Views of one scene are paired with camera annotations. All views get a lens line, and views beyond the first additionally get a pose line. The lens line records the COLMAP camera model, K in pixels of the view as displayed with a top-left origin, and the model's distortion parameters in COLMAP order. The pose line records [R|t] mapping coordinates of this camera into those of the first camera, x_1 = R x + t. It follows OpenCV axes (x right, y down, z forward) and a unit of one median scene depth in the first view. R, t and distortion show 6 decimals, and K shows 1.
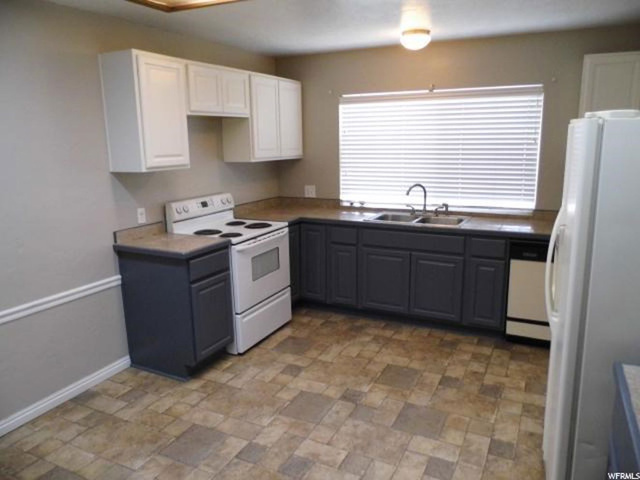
lens RADIAL K [[479.8, 0, 324.2], [0, 479.8, 240.0], [0, 0, 1]] dist [0.006882, 0.002238]
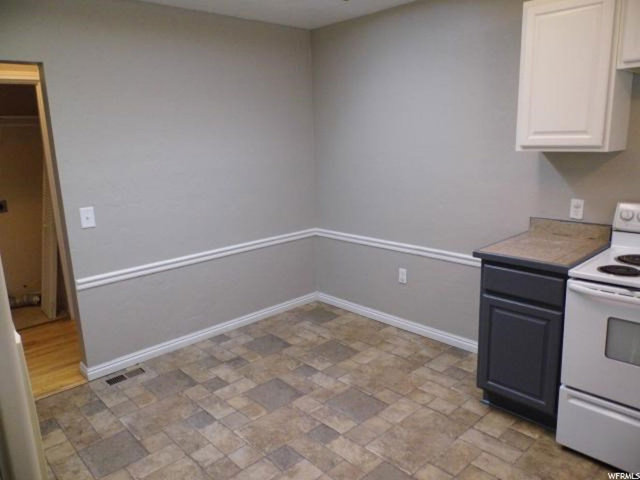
lens RADIAL K [[479.8, 0, 322.1], [0, 479.8, 238.1], [0, 0, 1]] dist [0.006882, 0.002238]
pose [[-0.356438, 0.228815, -0.905867, 0.547167], [-0.150746, 0.942762, 0.297449, -0.198829], [0.922078, 0.242578, -0.301543, 0.982331]]
